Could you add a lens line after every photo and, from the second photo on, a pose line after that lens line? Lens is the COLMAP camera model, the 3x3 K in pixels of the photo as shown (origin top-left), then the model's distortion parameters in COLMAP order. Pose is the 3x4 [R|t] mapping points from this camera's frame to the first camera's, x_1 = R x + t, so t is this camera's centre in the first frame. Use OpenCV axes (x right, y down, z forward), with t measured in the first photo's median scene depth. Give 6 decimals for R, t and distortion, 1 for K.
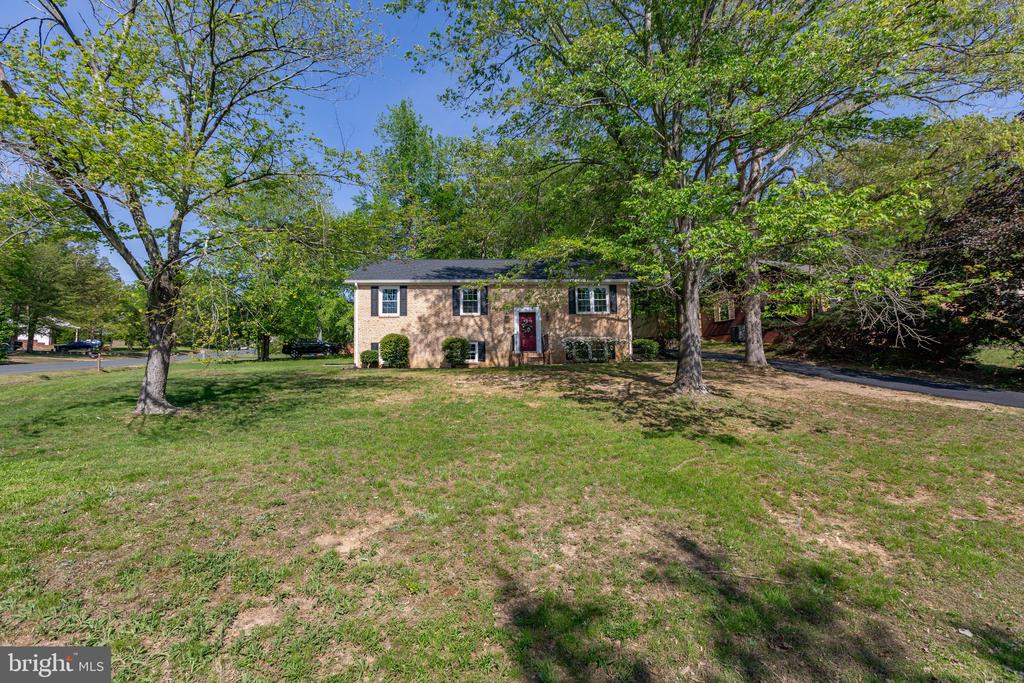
lens RADIAL K [[470.9, 0, 512.0], [0, 470.9, 341.5], [0, 0, 1]] dist [-0.000424, -0.000010]
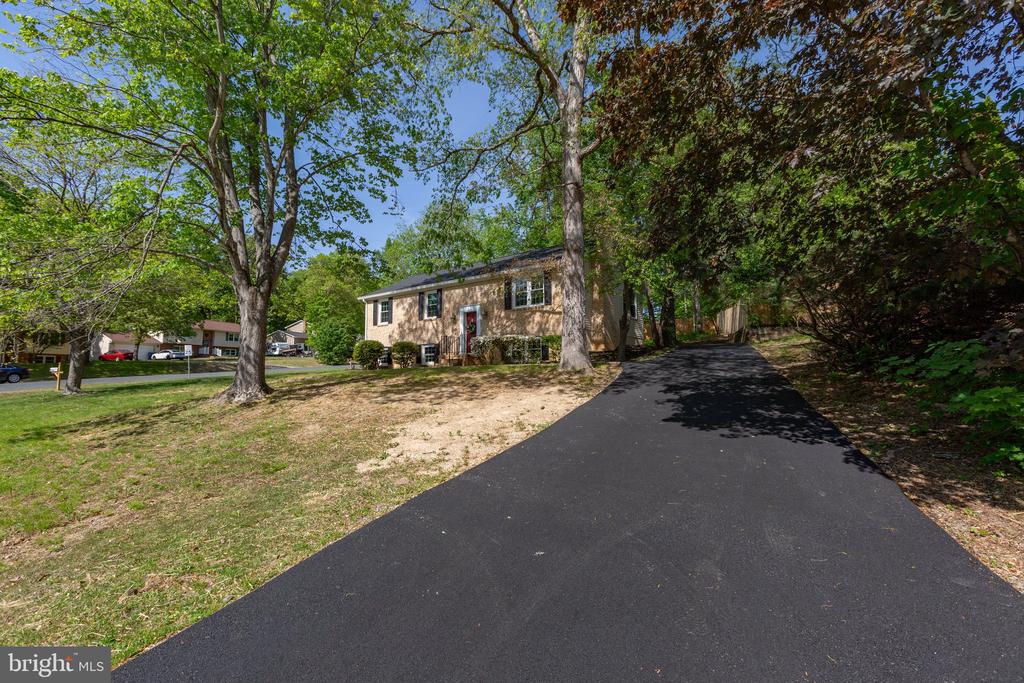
lens RADIAL K [[470.9, 0, 512.0], [0, 470.9, 341.5], [0, 0, 1]] dist [-0.000424, -0.000010]
pose [[0.715517, -0.033618, -0.697786, 0.759197], [0.032501, 0.999362, -0.014820, 0.014519], [0.697839, -0.012075, 0.716153, 0.383611]]
